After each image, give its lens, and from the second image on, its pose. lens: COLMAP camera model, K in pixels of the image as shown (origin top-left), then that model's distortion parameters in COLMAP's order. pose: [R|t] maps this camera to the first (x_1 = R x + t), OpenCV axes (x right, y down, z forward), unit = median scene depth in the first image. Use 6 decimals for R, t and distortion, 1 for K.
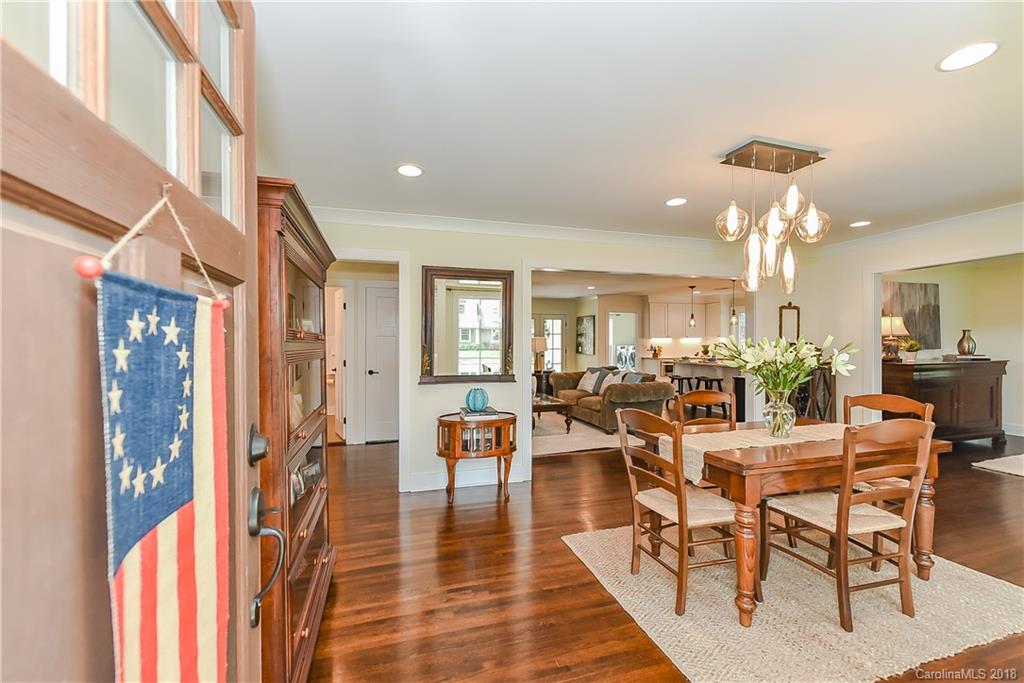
lens RADIAL K [[419.9, 0, 516.5], [0, 419.9, 346.0], [0, 0, 1]] dist [0.004735, -0.003304]
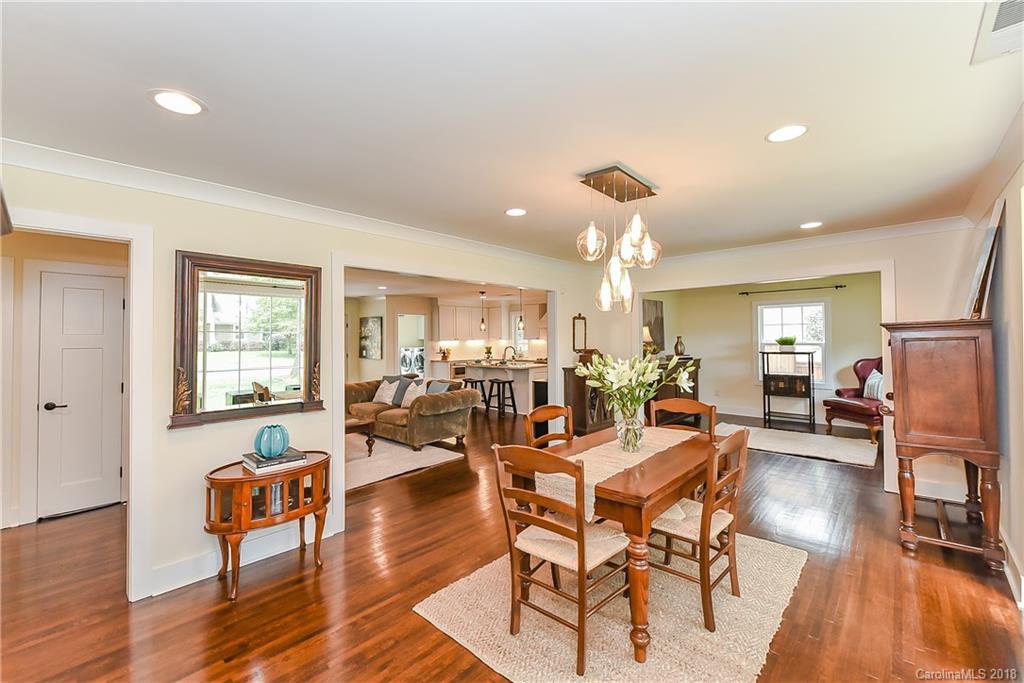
lens RADIAL K [[419.9, 0, 513.9], [0, 419.9, 333.5], [0, 0, 1]] dist [0.004735, -0.003304]
pose [[0.860213, -0.000207, 0.509936, -0.102351], [0.012518, 0.999707, -0.020711, -0.037265], [-0.509782, 0.024199, 0.859963, 0.151988]]
